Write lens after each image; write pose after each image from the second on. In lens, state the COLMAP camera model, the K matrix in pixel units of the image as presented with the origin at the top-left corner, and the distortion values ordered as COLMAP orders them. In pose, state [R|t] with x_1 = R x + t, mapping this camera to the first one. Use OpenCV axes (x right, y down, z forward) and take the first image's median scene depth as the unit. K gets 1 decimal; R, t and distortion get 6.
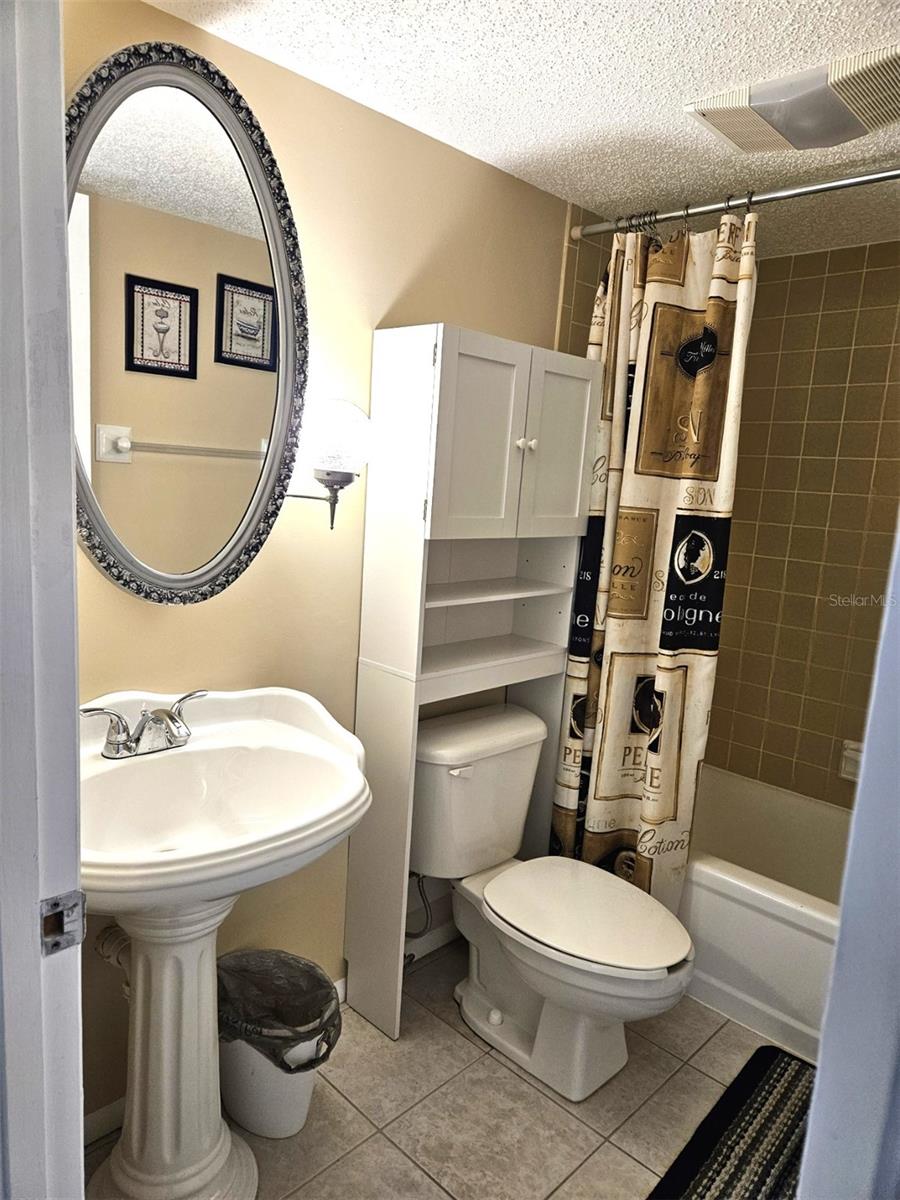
lens RADIAL K [[804.4, 0, 450.0], [0, 804.4, 600.0], [0, 0, 1]] dist [0.079118, -0.066263]
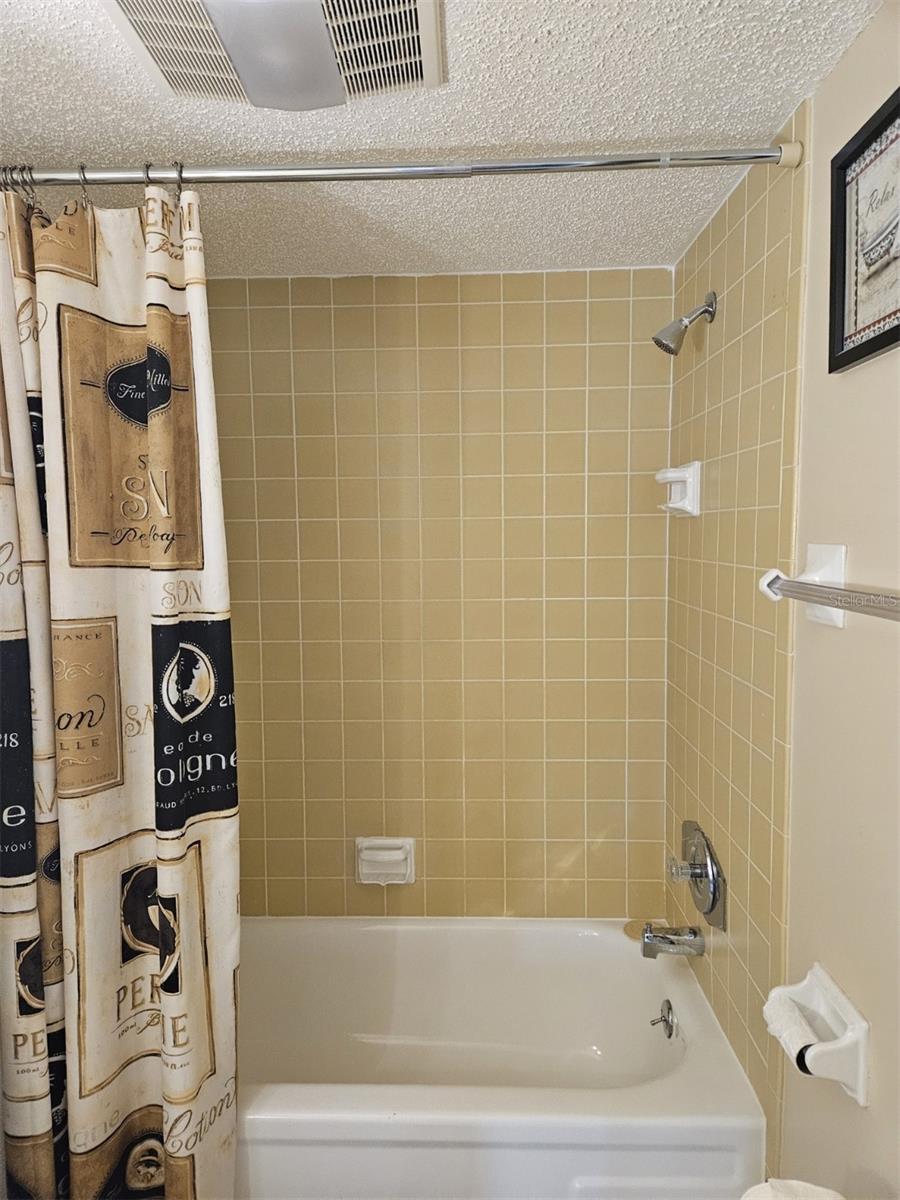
lens RADIAL K [[804.4, 0, 450.0], [0, 804.4, 600.0], [0, 0, 1]] dist [0.079118, -0.066263]
pose [[0.741545, -0.126764, 0.658819, 0.024876], [0.160550, 0.986985, 0.009197, -0.089353], [-0.651410, 0.098953, 0.752245, 0.329789]]
